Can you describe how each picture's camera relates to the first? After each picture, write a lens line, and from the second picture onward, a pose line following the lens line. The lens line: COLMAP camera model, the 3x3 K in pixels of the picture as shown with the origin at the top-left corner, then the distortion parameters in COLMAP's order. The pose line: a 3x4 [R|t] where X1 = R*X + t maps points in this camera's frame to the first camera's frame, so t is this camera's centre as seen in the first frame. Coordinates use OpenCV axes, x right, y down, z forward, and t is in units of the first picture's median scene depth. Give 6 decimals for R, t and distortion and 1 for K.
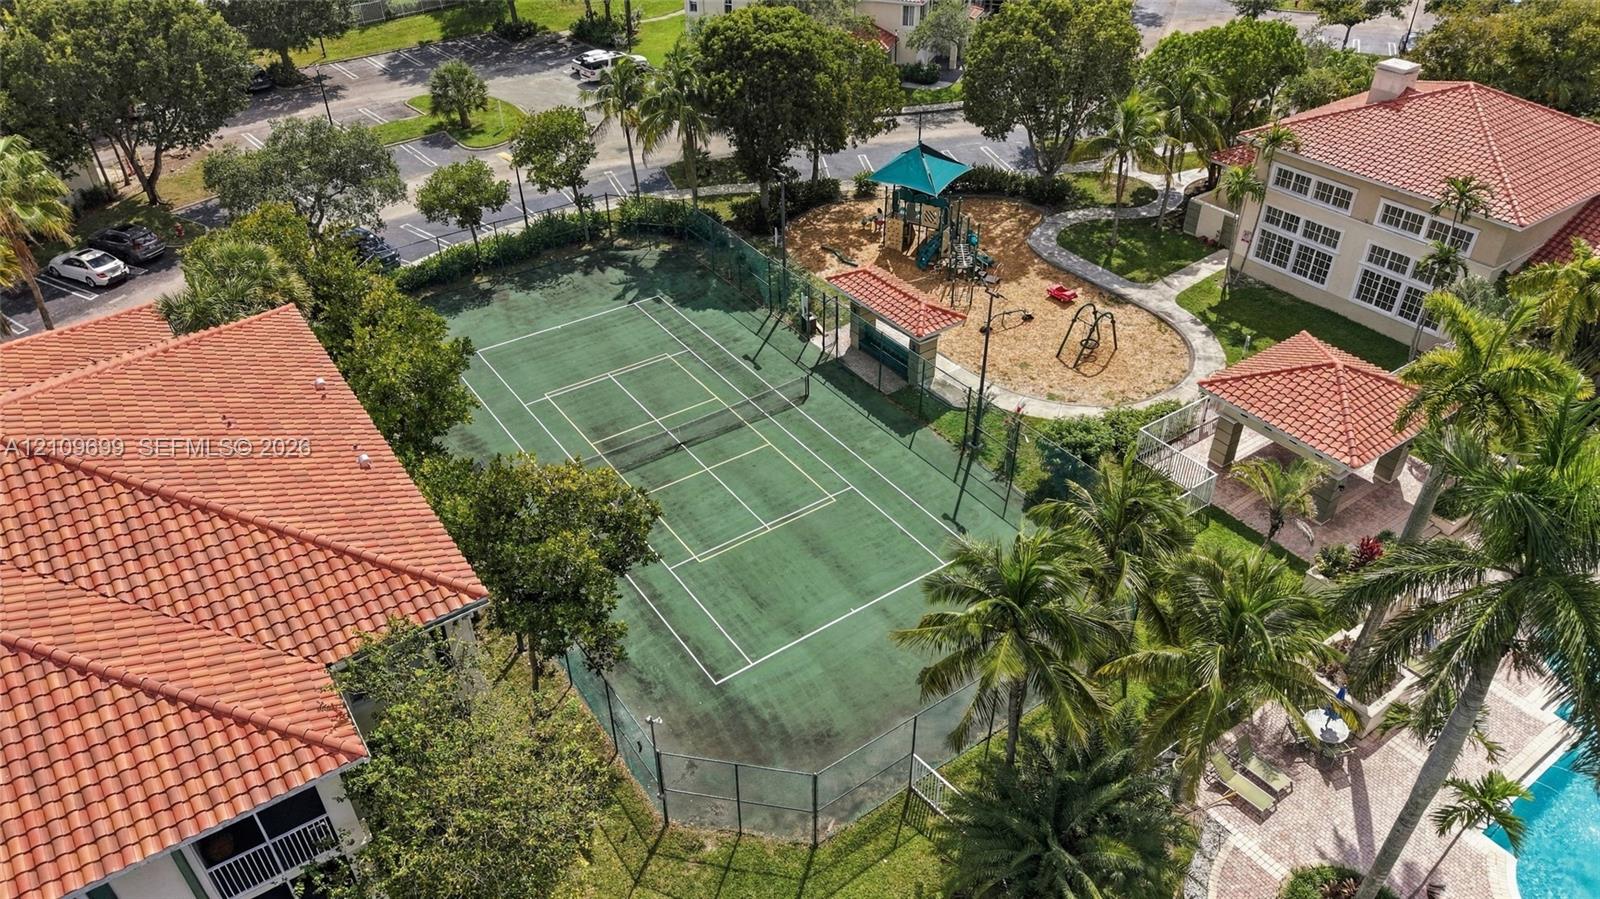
lens RADIAL K [[1075.1, 0, 817.0], [0, 1075.1, 444.4], [0, 0, 1]] dist [0.080535, -0.107796]
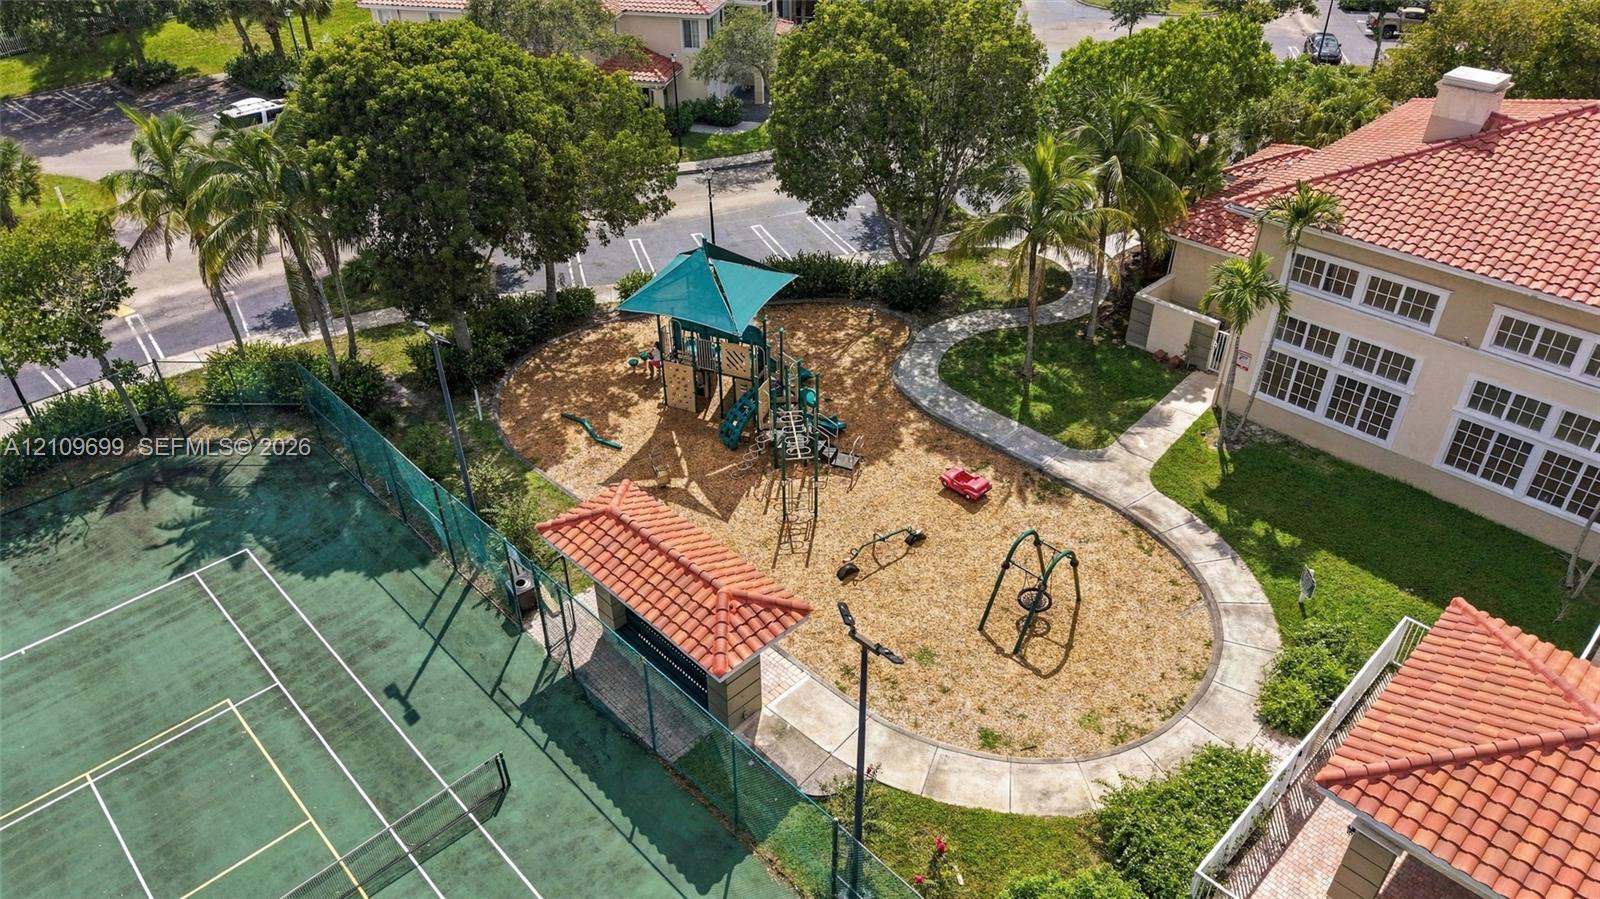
lens RADIAL K [[1072.0, 0, 800.0], [0, 1072.0, 449.5], [0, 0, 1]] dist [0.093240, -0.117742]
pose [[0.988943, -0.085633, 0.121075, 0.063984], [0.087593, 0.996096, -0.010946, -0.150847], [-0.119665, 0.021430, 0.992583, 0.403410]]
